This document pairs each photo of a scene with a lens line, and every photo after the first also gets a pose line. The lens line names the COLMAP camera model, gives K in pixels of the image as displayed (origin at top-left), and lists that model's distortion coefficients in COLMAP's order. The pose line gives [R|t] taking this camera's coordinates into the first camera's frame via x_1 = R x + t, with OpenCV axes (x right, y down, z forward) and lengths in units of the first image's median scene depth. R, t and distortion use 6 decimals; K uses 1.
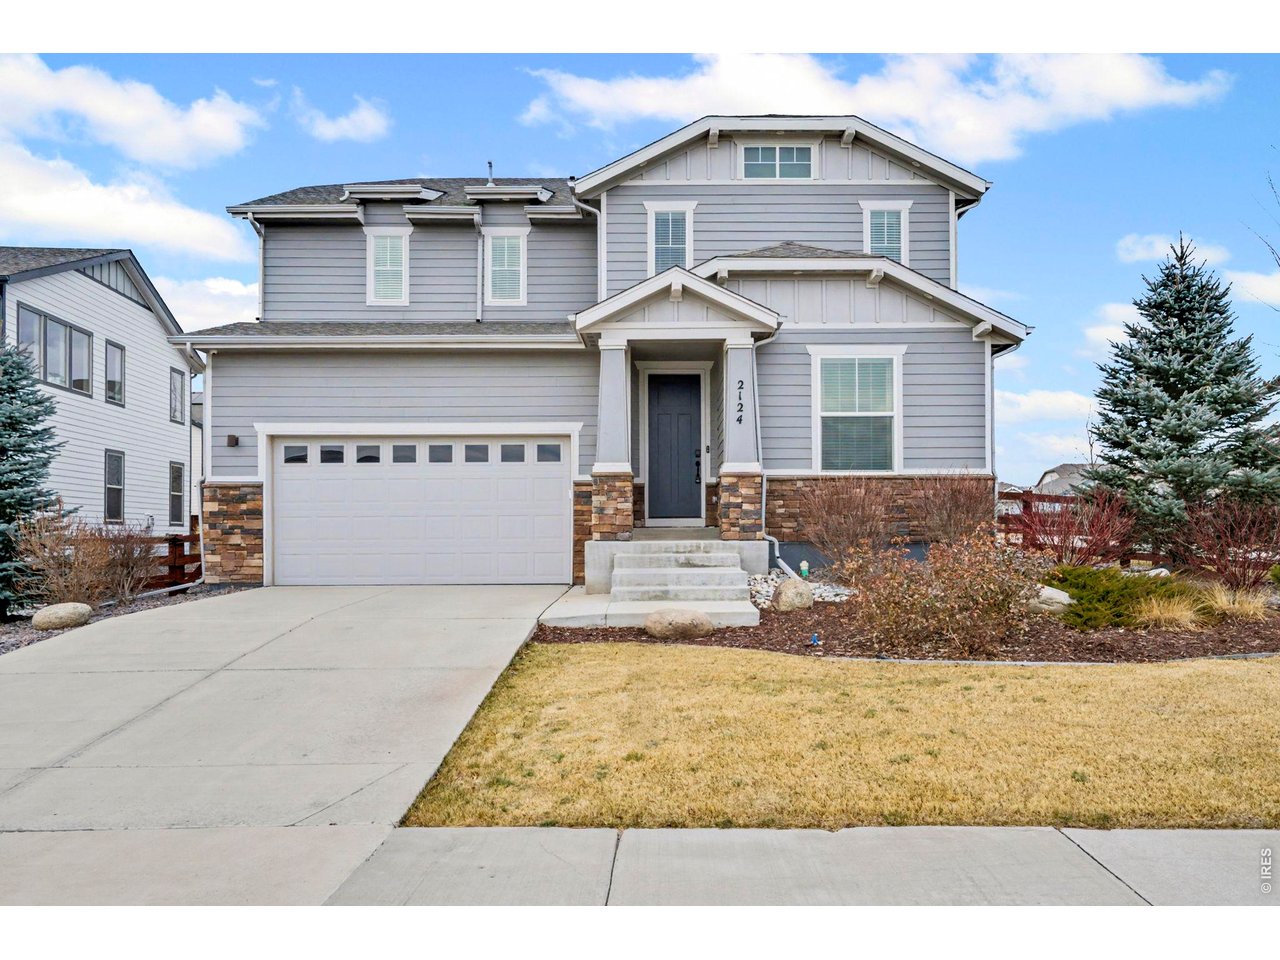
lens RADIAL K [[913.9, 0, 674.3], [0, 913.9, 483.4], [0, 0, 1]] dist [0.001279, -0.000465]
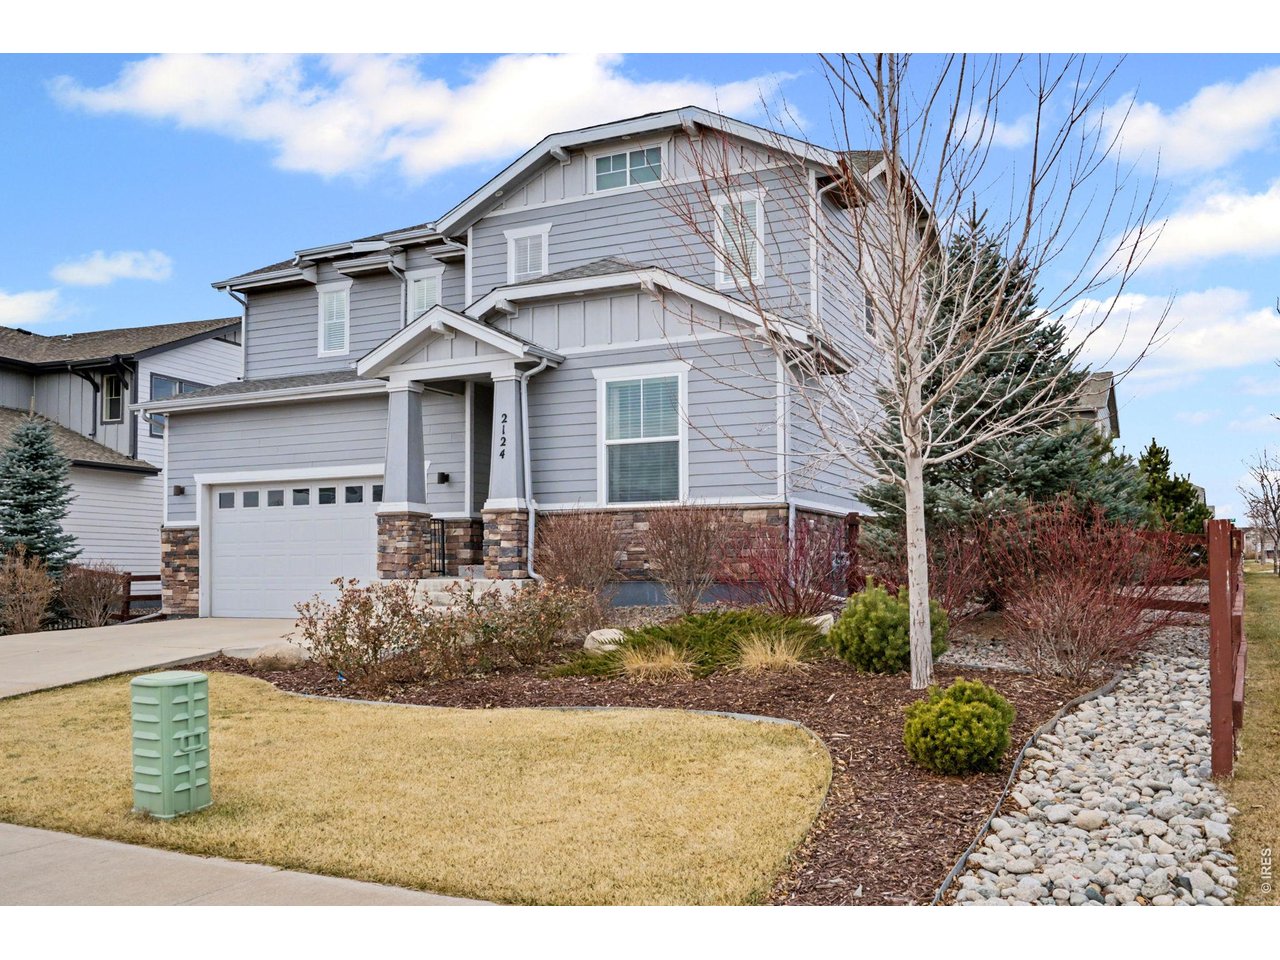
lens RADIAL K [[1088.4, 0, 640.0], [0, 1088.4, 480.0], [0, 0, 1]] dist [-0.004225, -0.000372]
pose [[0.897264, -0.036505, -0.439983, 0.643307], [0.025807, 0.999208, -0.030274, -0.003324], [0.440740, 0.015810, 0.897496, 0.024489]]
